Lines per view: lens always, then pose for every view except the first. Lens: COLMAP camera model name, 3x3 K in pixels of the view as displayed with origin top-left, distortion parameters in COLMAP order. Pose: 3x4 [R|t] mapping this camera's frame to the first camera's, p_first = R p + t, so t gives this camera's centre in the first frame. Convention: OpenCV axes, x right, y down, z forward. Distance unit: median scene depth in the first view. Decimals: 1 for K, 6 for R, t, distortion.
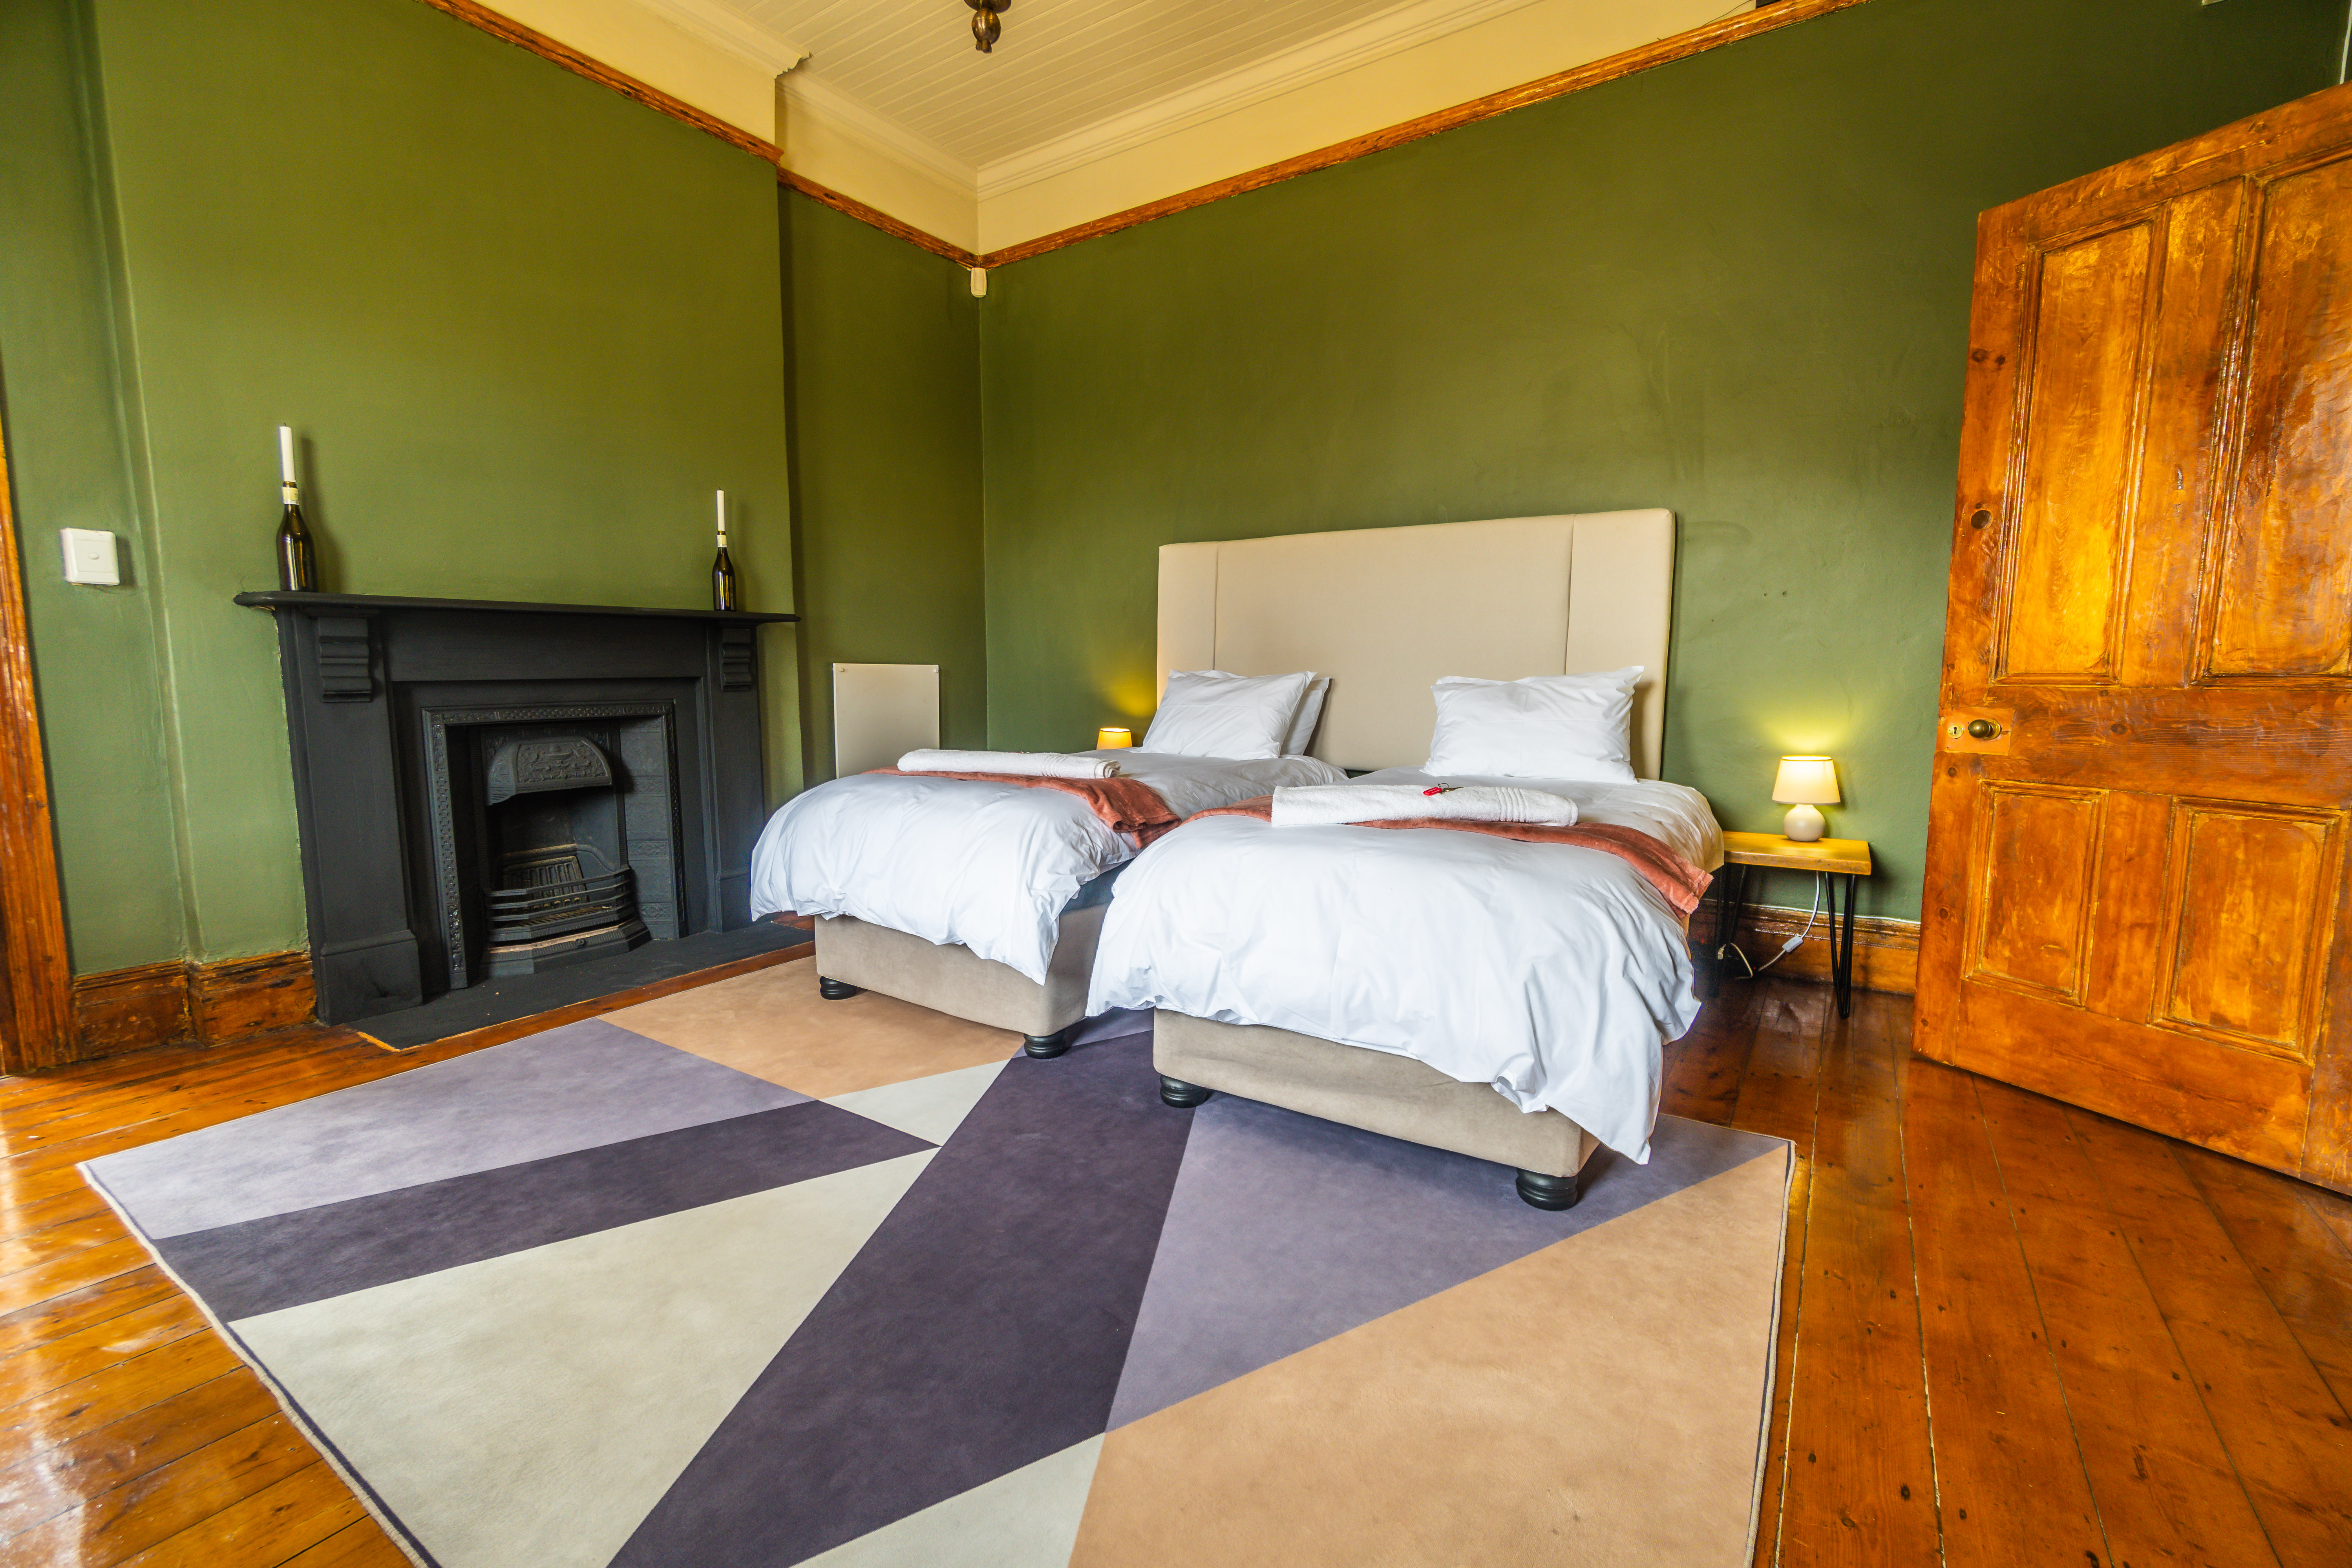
lens RADIAL K [[1005.4, 0, 1165.8], [0, 1005.4, 784.7], [0, 0, 1]] dist [-0.000700, 0.000033]
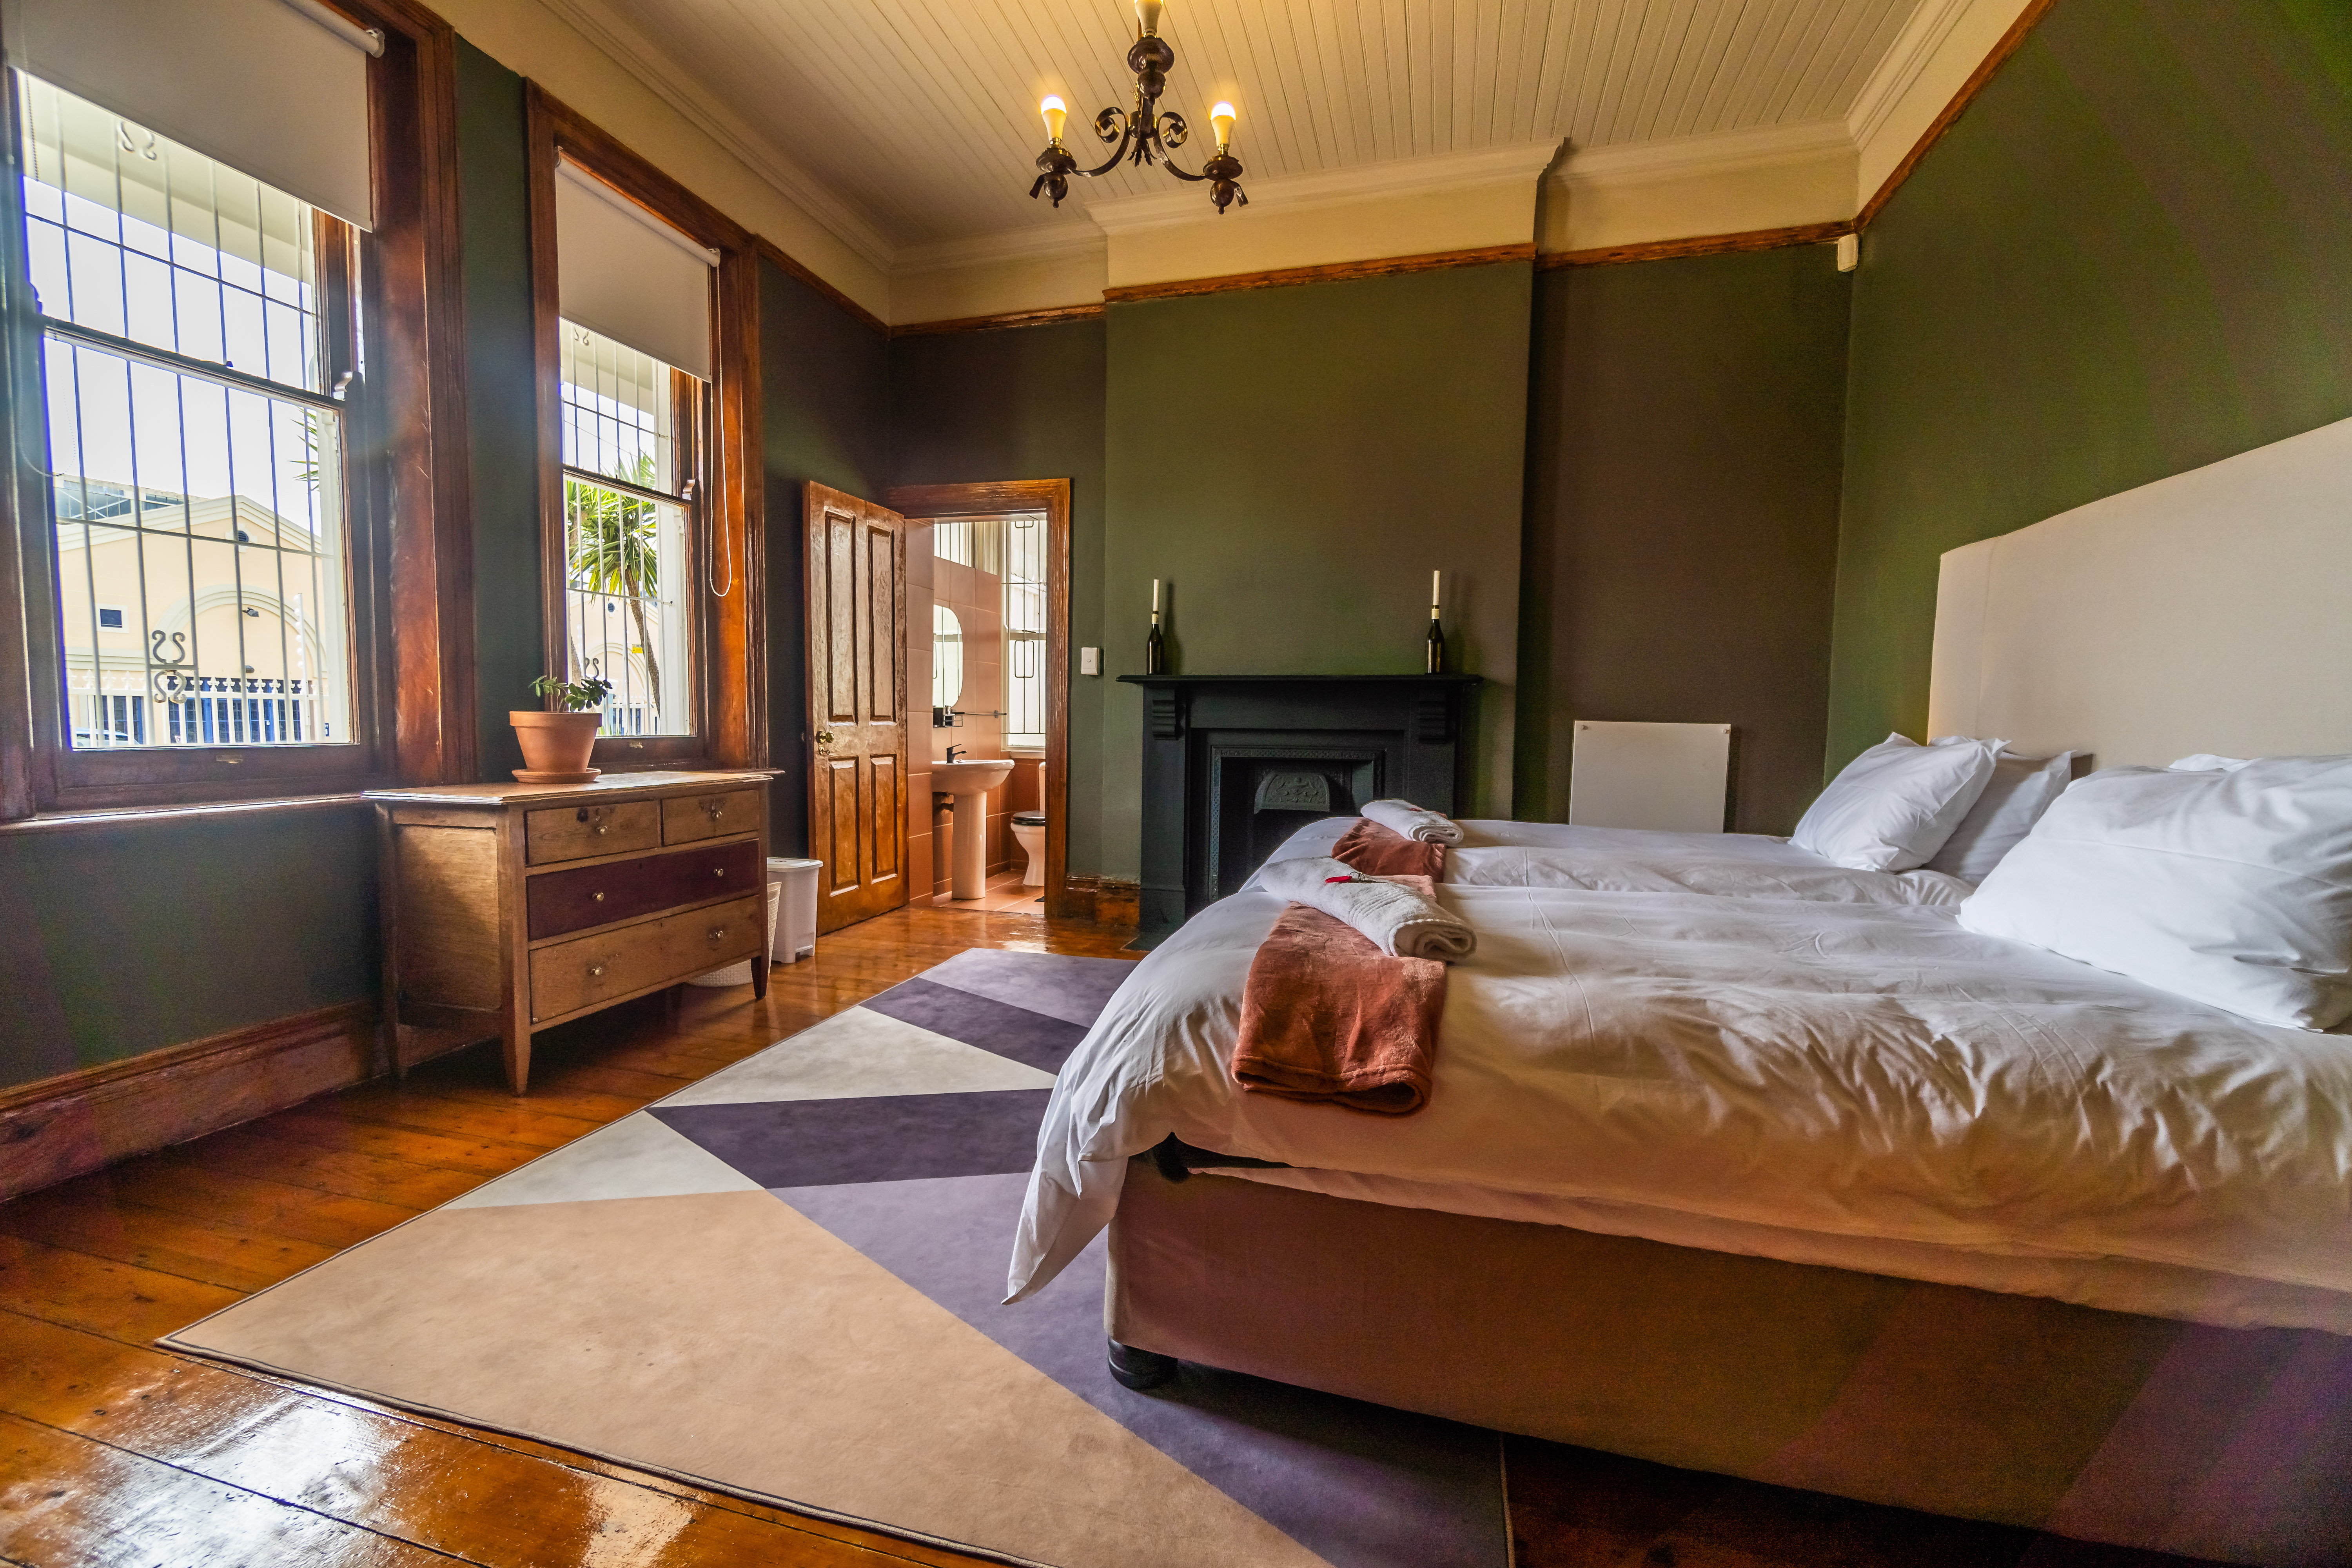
lens RADIAL K [[1005.4, 0, 1165.8], [0, 1005.4, 784.7], [0, 0, 1]] dist [-0.000700, 0.000033]
pose [[0.314633, 0.067930, -0.946779, 0.577369], [-0.123973, 0.991833, 0.029964, -0.044121], [0.941083, 0.107947, 0.320485, 0.364788]]
